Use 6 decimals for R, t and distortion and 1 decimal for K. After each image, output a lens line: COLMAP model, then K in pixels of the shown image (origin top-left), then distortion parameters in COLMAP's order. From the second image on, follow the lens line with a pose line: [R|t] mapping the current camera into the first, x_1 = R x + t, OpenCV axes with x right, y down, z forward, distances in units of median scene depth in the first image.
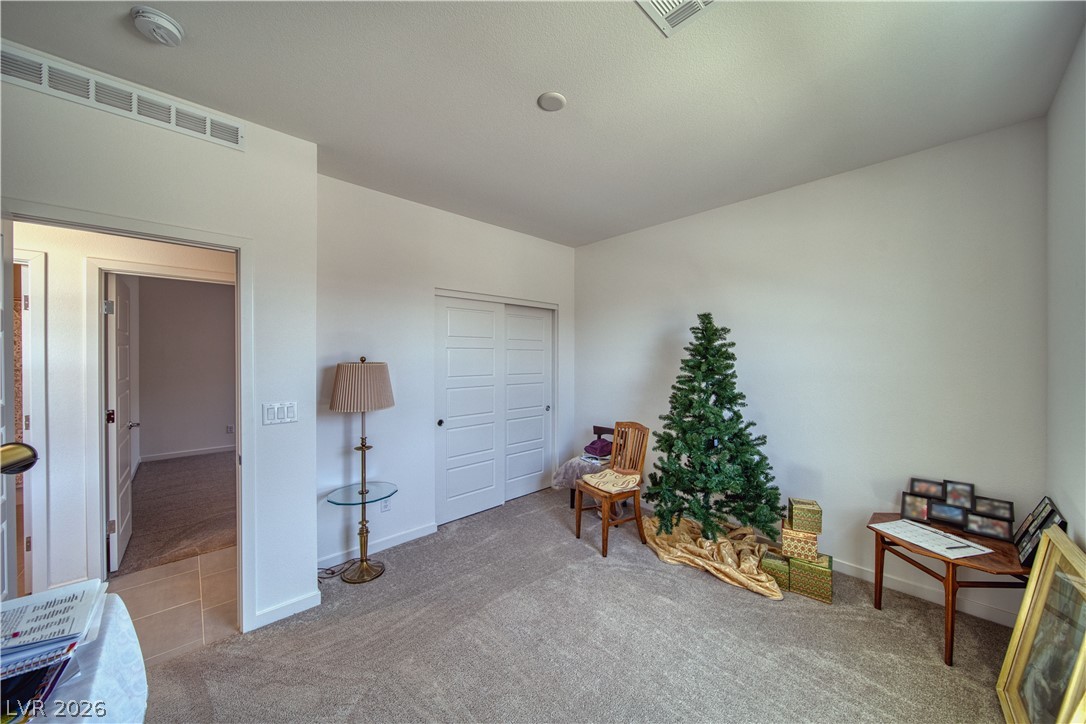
lens RADIAL K [[381.1, 0, 542.7], [0, 381.1, 357.7], [0, 0, 1]] dist [-0.003752, -0.000140]
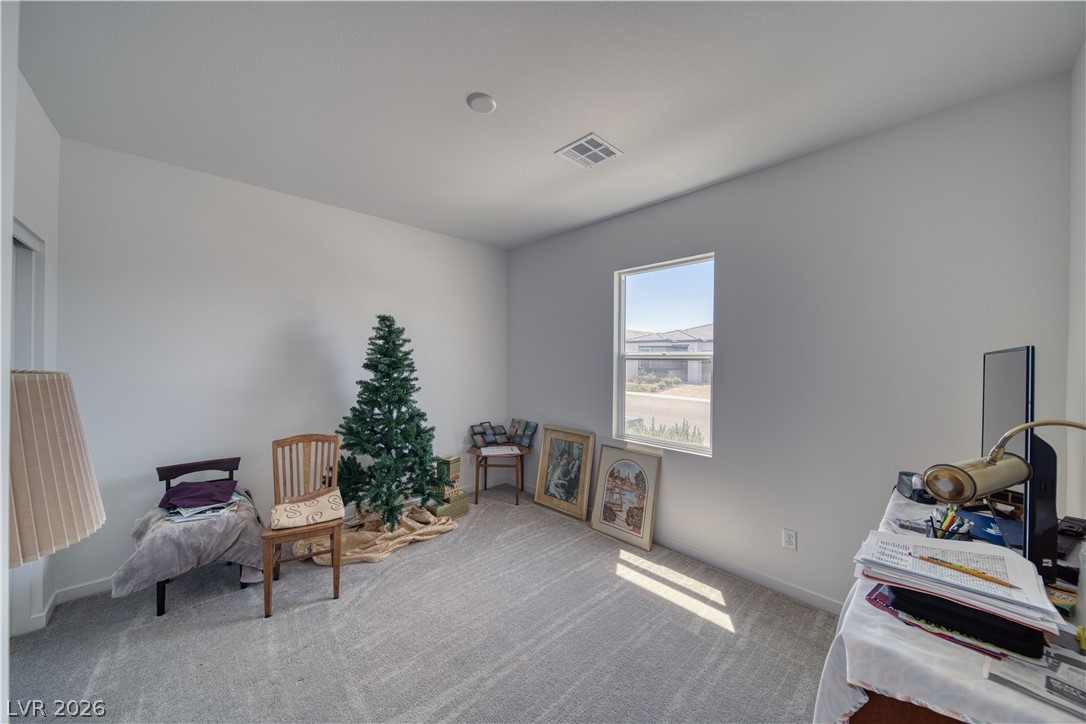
lens RADIAL K [[381.1, 0, 543.7], [0, 381.1, 363.3], [0, 0, 1]] dist [-0.003752, -0.000140]
pose [[0.003579, -0.017166, 0.999846, -0.758084], [-0.007186, 0.999826, 0.017191, -0.004147], [-0.999968, -0.007246, 0.003455, 0.641819]]
